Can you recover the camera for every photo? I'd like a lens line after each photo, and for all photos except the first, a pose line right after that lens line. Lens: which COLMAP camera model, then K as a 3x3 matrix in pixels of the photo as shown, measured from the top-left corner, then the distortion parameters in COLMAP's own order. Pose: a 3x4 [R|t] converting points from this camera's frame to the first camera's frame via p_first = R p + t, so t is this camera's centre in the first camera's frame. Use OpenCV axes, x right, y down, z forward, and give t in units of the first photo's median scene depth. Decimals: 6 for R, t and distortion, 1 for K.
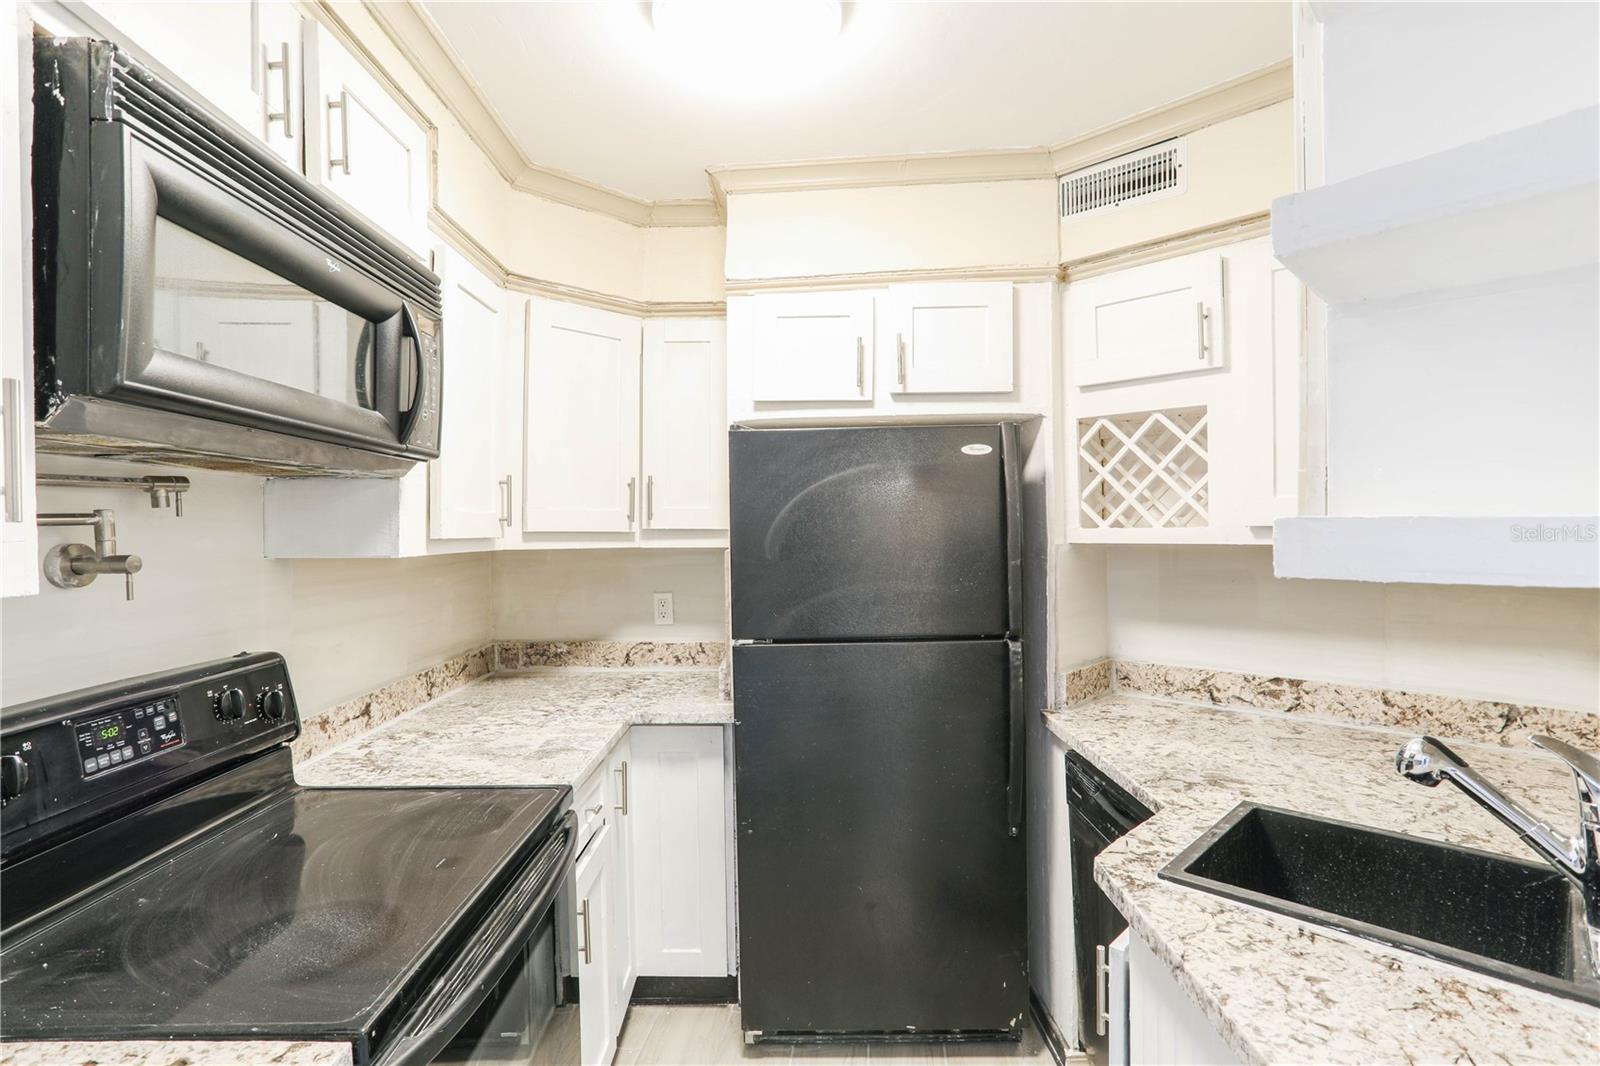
lens RADIAL K [[775.3, 0, 791.4], [0, 775.3, 533.0], [0, 0, 1]] dist [-0.070428, 0.040705]
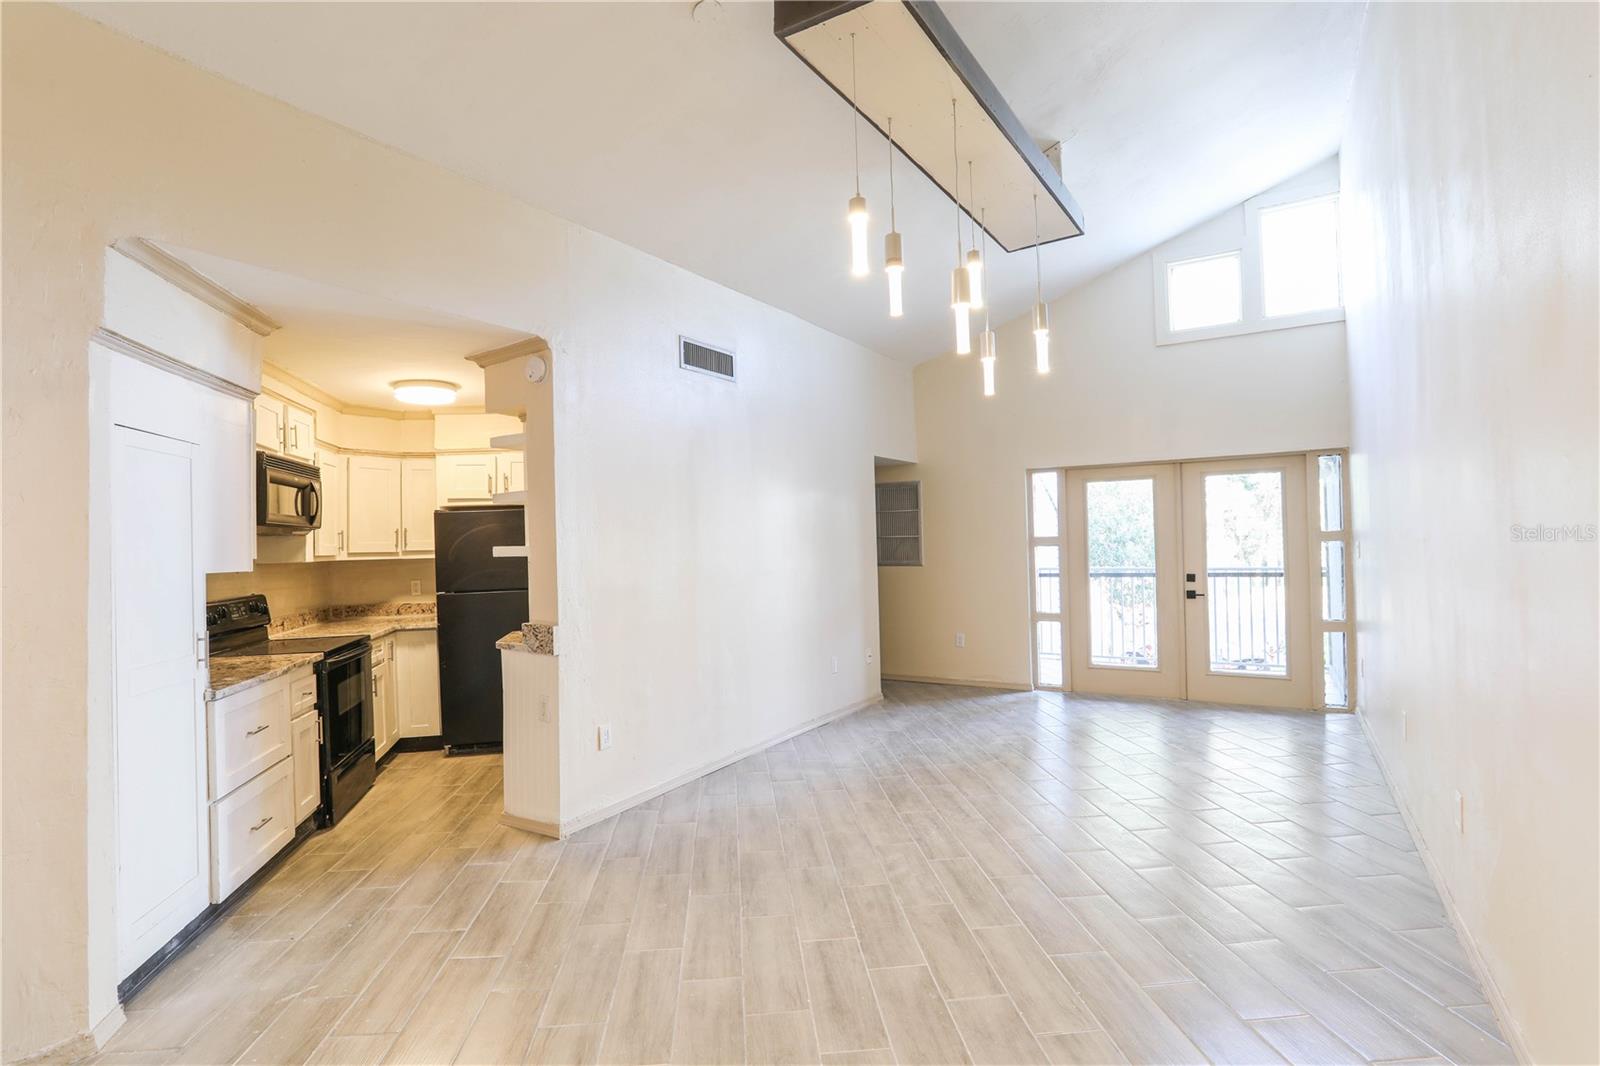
lens RADIAL K [[775.3, 0, 791.4], [0, 775.3, 533.0], [0, 0, 1]] dist [-0.070428, 0.040705]
pose [[0.973740, -0.016259, 0.227082, 0.515530], [0.021050, 0.999604, -0.018694, 0.011029], [-0.226689, 0.022983, 0.973696, -1.812881]]
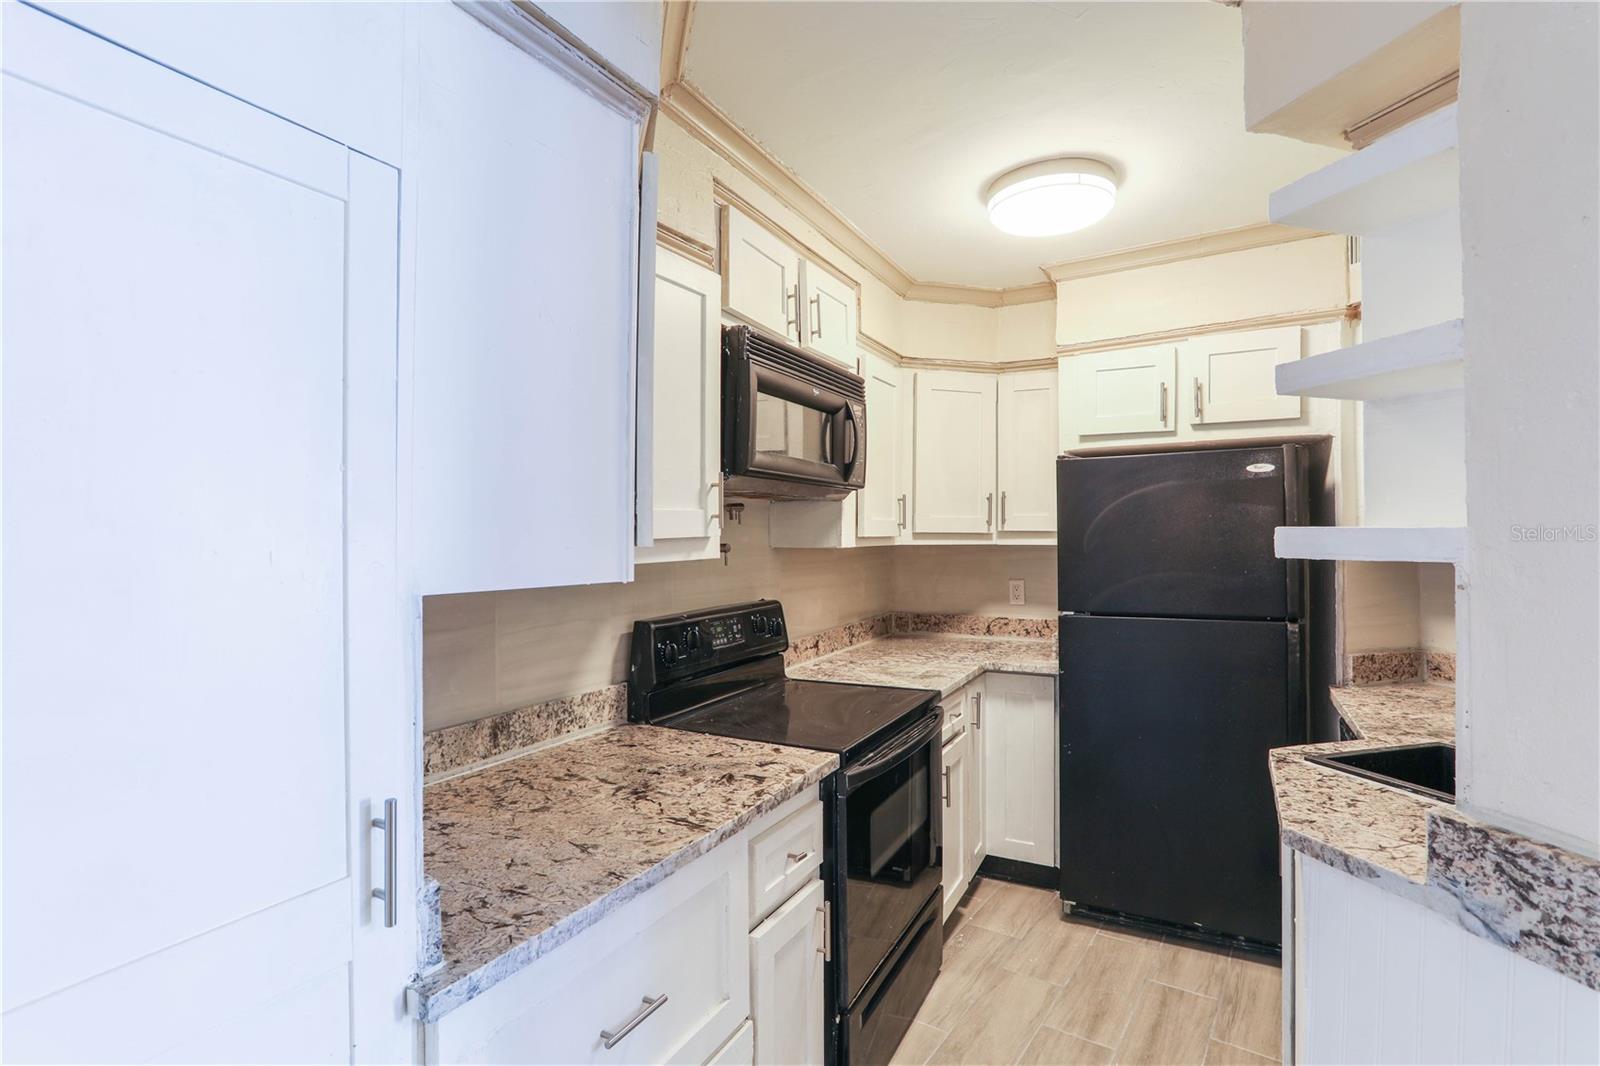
lens RADIAL K [[775.3, 0, 791.4], [0, 775.3, 533.0], [0, 0, 1]] dist [-0.070428, 0.040705]
pose [[0.882879, 0.003679, -0.469587, 0.149610], [-0.004043, 0.999992, 0.000233, -0.000246], [0.469584, 0.001693, 0.882886, -0.441716]]
